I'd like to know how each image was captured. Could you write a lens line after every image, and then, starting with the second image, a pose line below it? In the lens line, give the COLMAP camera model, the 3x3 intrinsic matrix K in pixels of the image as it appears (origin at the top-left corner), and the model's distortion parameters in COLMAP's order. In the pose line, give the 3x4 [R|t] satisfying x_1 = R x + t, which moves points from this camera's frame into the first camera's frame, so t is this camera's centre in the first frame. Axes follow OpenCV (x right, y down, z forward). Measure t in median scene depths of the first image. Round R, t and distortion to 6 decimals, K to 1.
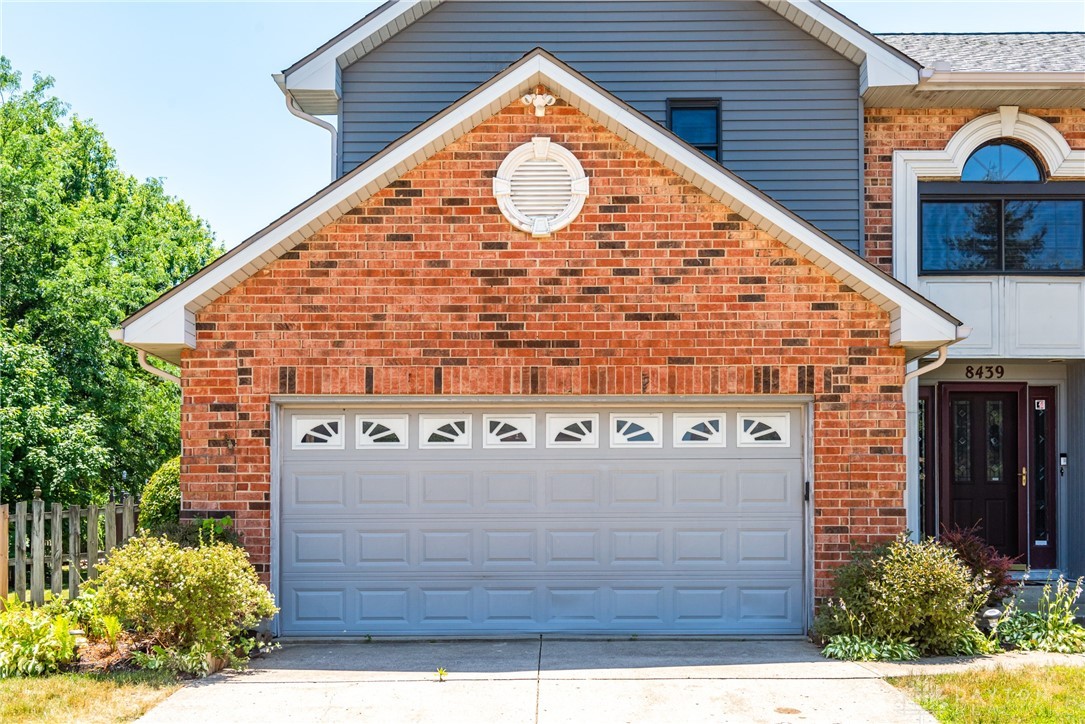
lens RADIAL K [[1156.2, 0, 597.1], [0, 1156.2, 384.4], [0, 0, 1]] dist [0.019889, 0.010081]
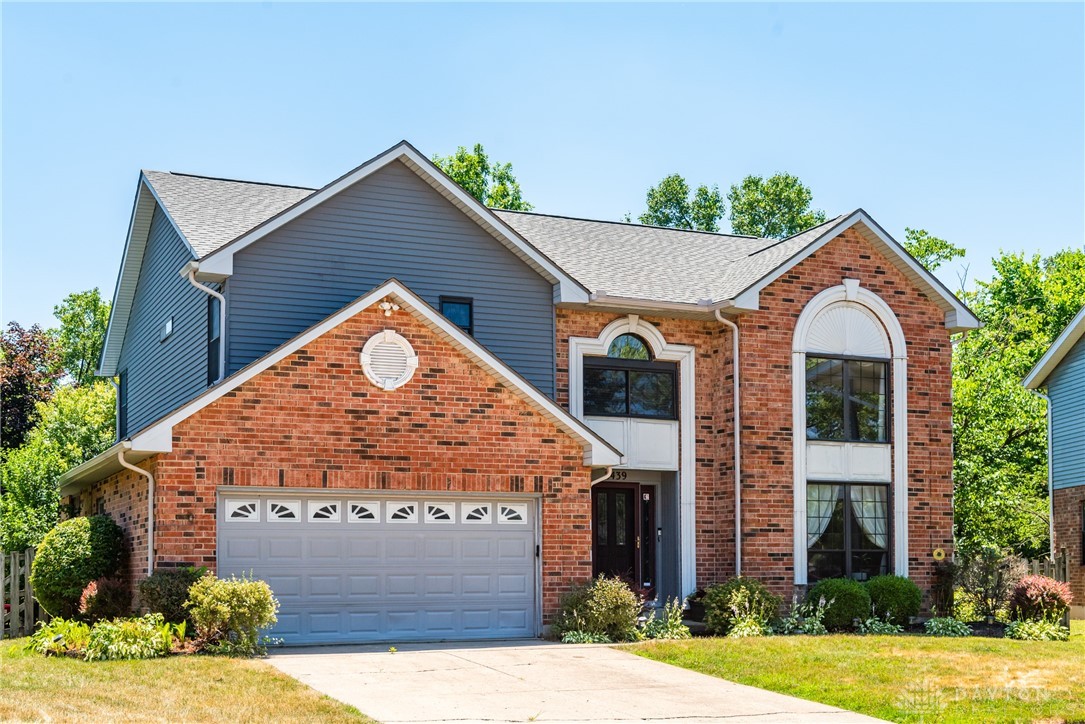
lens RADIAL K [[1406.8, 0, 543.1], [0, 1406.8, 327.4], [0, 0, 1]] dist [0.004474, -0.039931]
pose [[0.912762, 0.068502, 0.402706, -0.654241], [-0.042263, 0.996385, -0.073696, -0.080984], [-0.406299, 0.050247, 0.912358, -0.886396]]
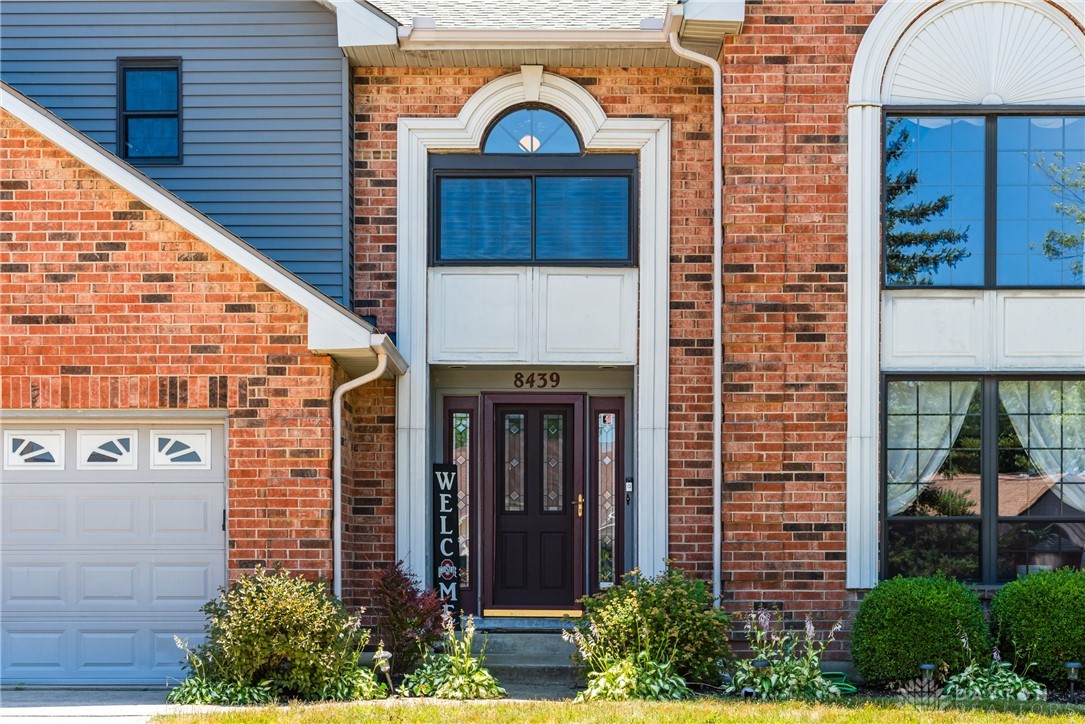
lens RADIAL K [[1698.8, 0, 542.9], [0, 1698.8, 407.7], [0, 0, 1]] dist [0.005442, 0.009723]
pose [[0.999917, 0.000733, -0.012857, 0.439962], [-0.000523, 0.999867, 0.016300, -0.013337], [0.012867, -0.016292, 0.999784, -0.275145]]
